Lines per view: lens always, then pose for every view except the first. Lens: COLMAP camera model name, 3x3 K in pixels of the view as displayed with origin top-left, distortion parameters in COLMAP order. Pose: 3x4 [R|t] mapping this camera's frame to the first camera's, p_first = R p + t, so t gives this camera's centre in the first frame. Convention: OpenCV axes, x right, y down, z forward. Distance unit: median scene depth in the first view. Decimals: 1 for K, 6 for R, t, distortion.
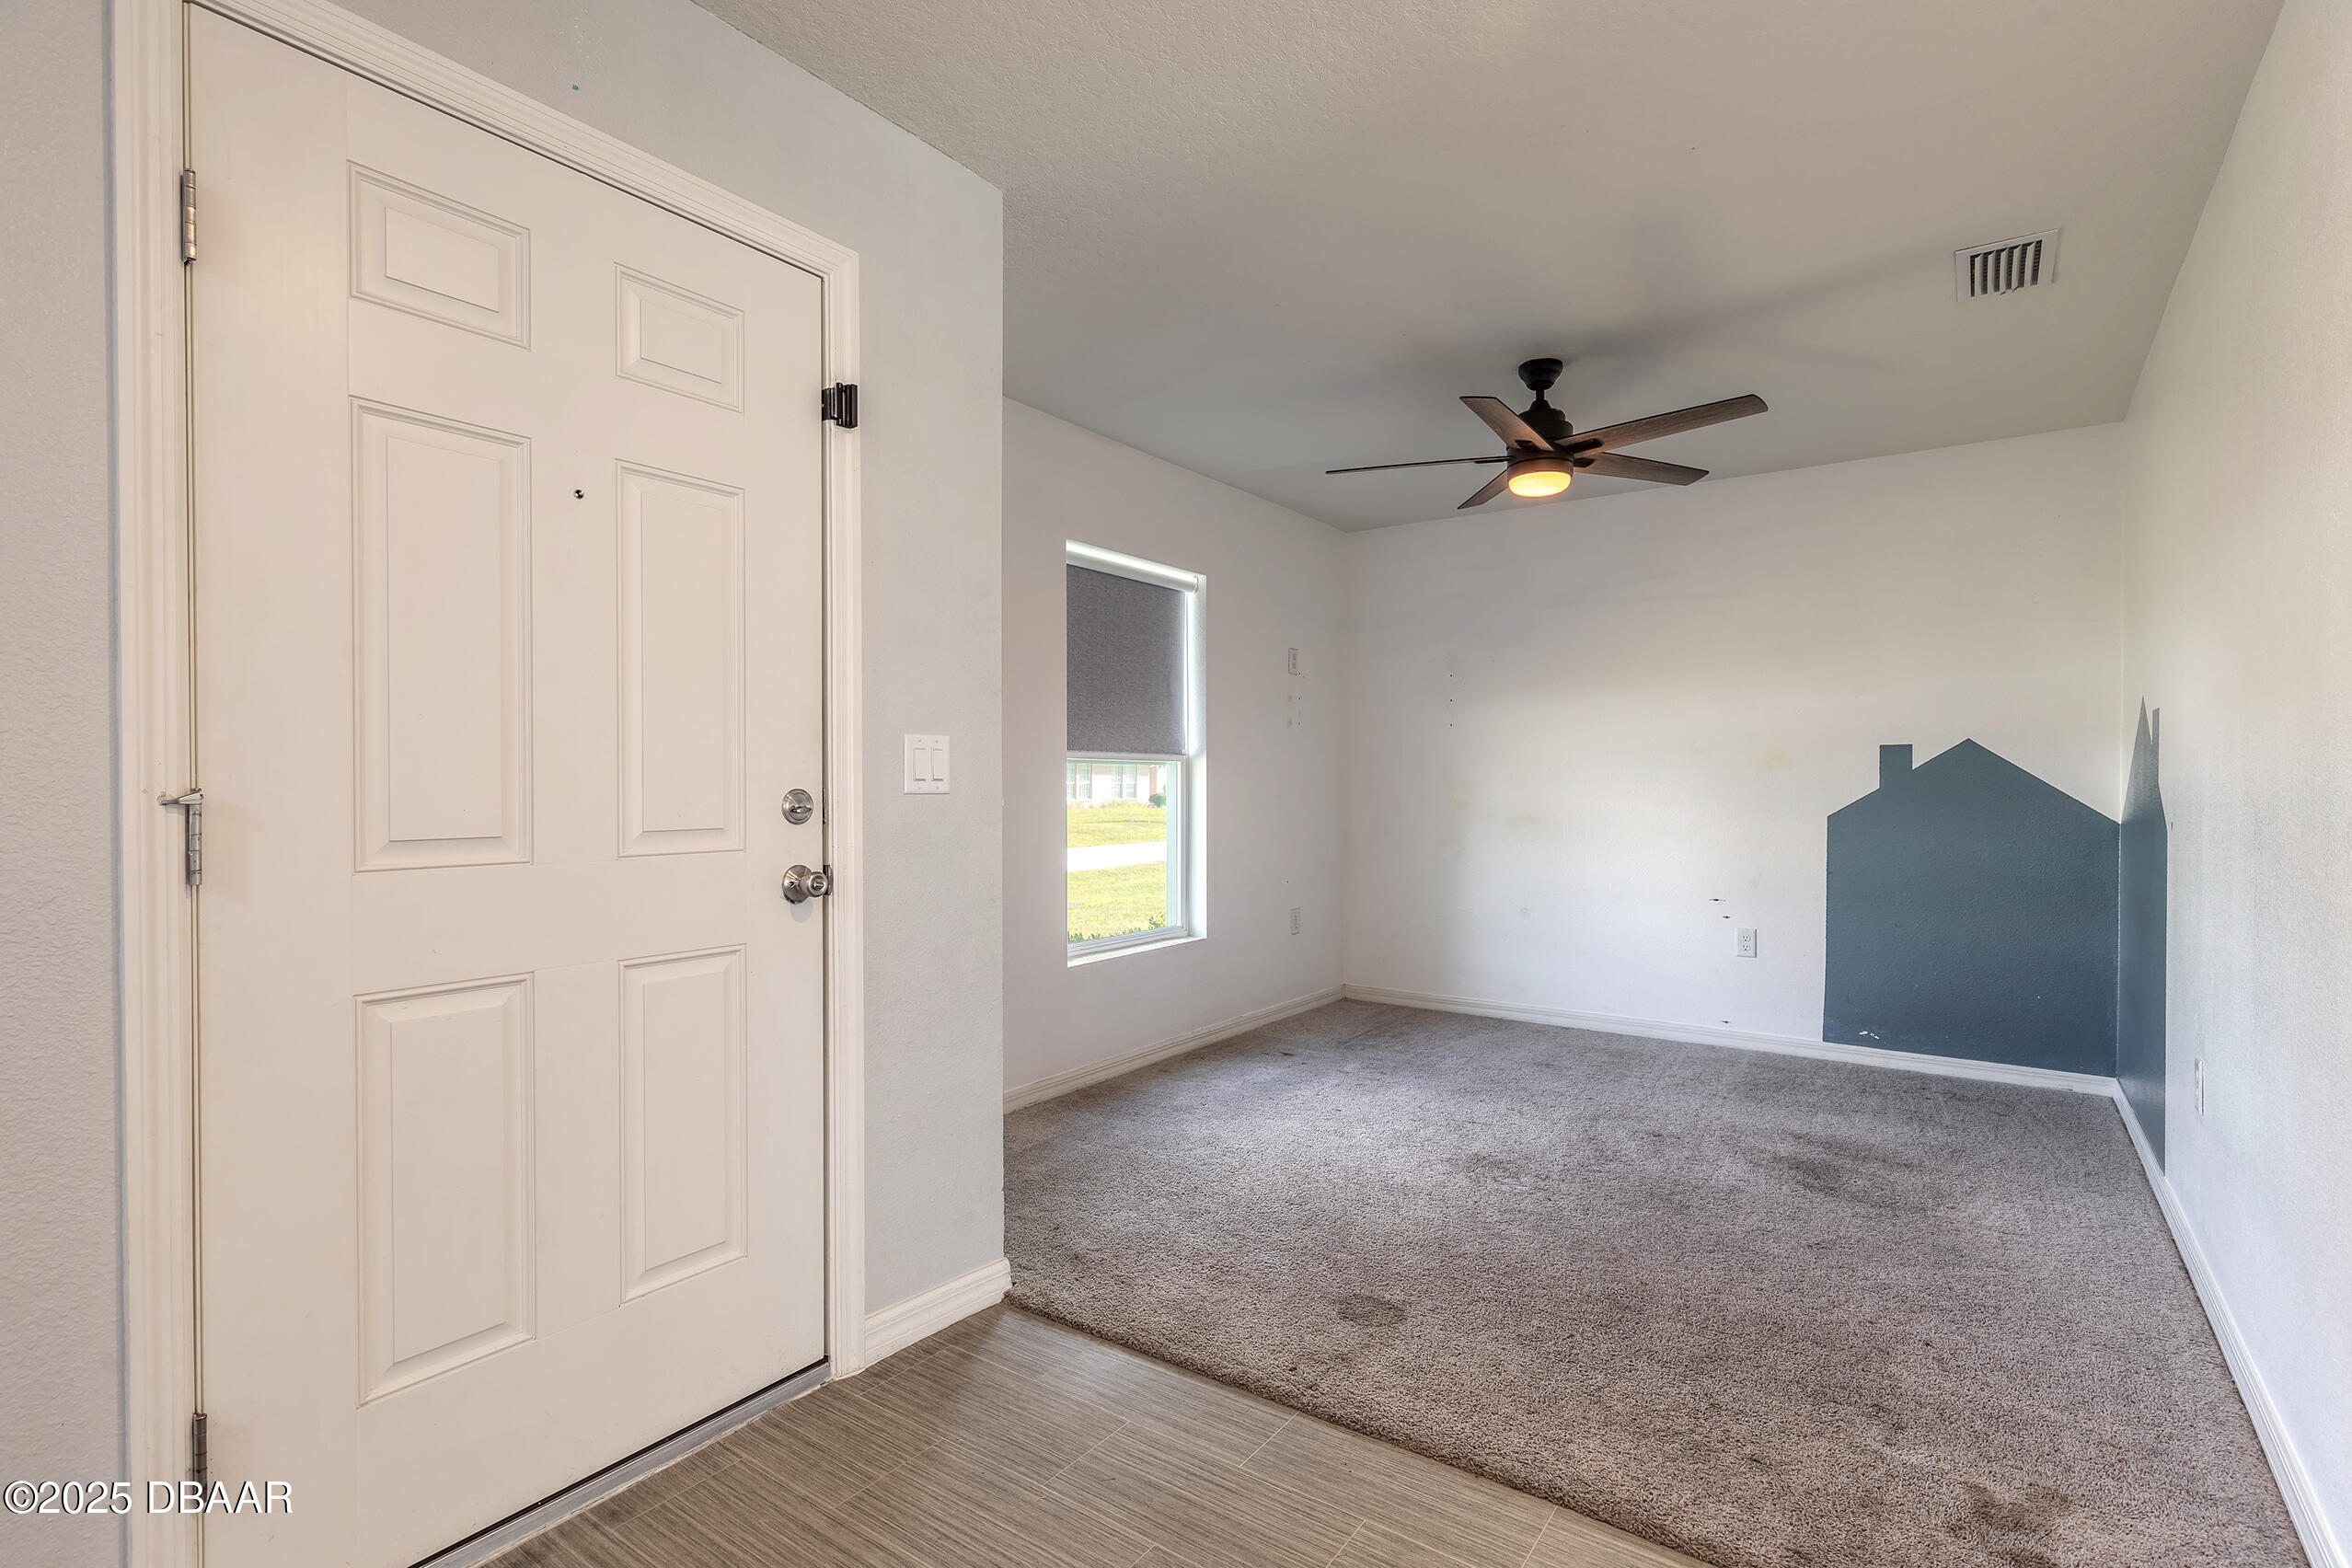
lens RADIAL K [[1121.6, 0, 1176.0], [0, 1121.6, 784.0], [0, 0, 1]] dist [-0.000029, 0.000020]
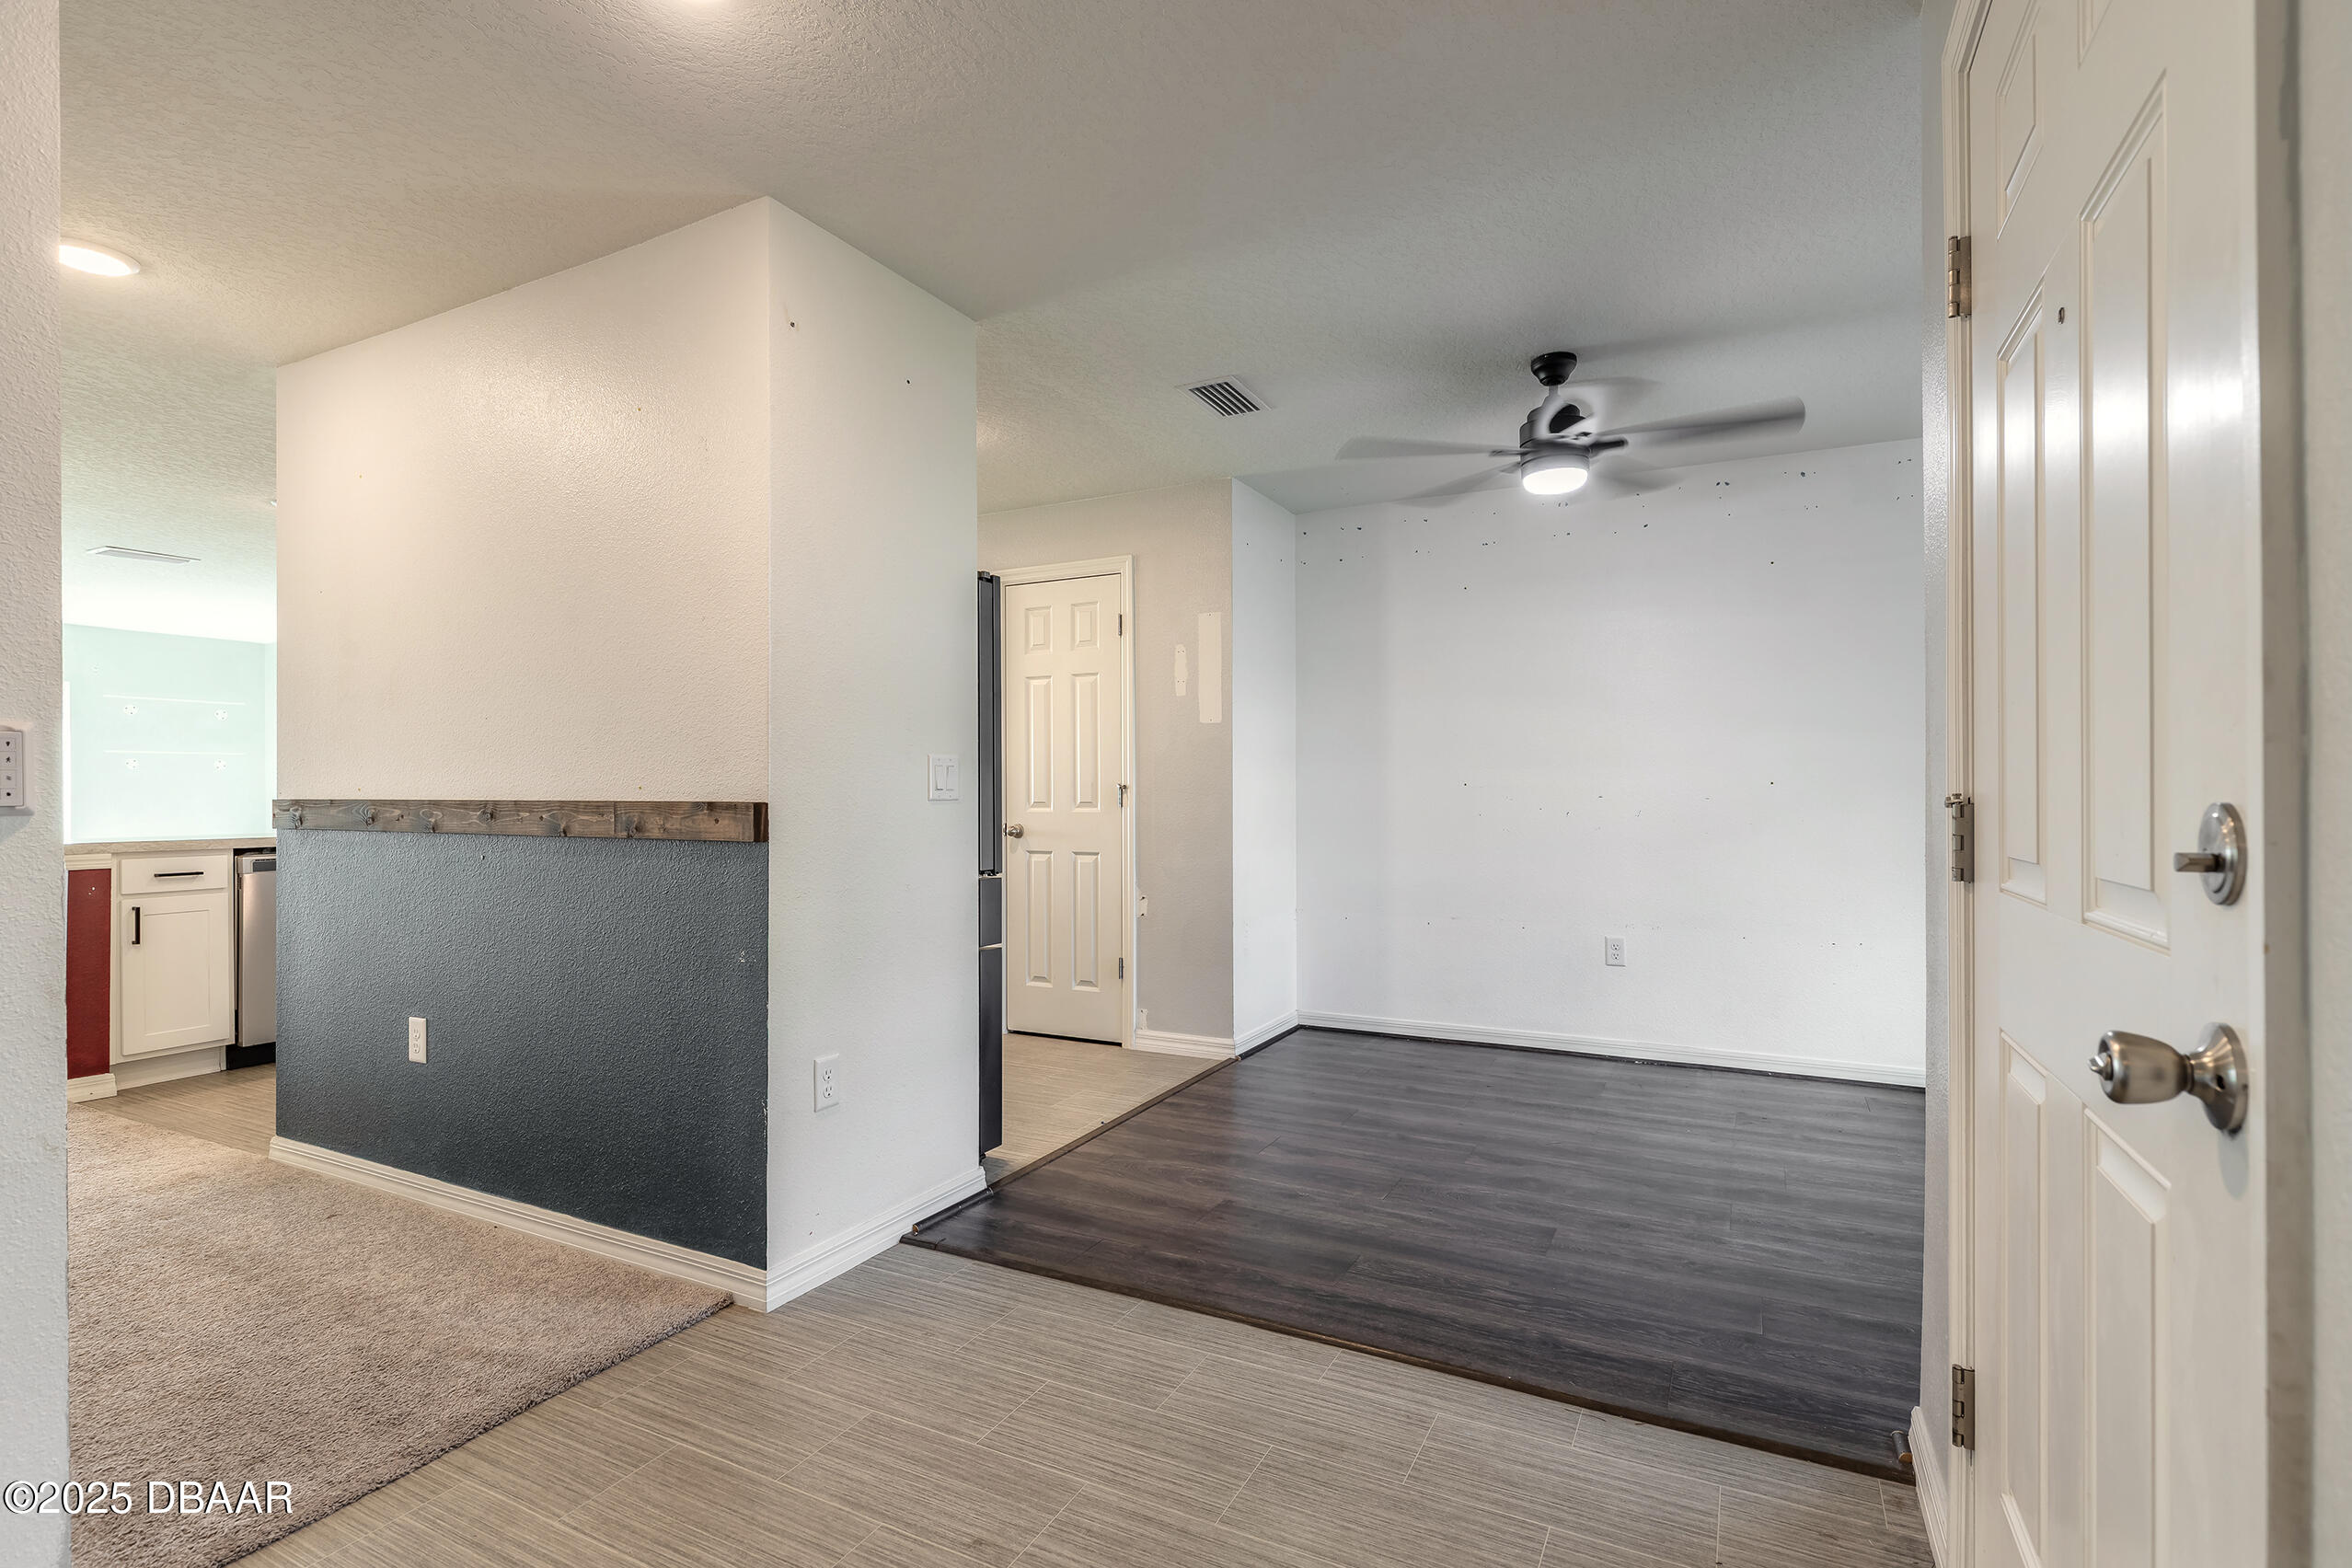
lens RADIAL K [[1121.6, 0, 1176.0], [0, 1121.6, 784.0], [0, 0, 1]] dist [-0.000029, 0.000020]
pose [[-0.989292, 0.001294, -0.145943, 0.124922], [0.001601, 0.999997, -0.001982, -0.004241], [0.145940, -0.002194, -0.989291, 2.019287]]
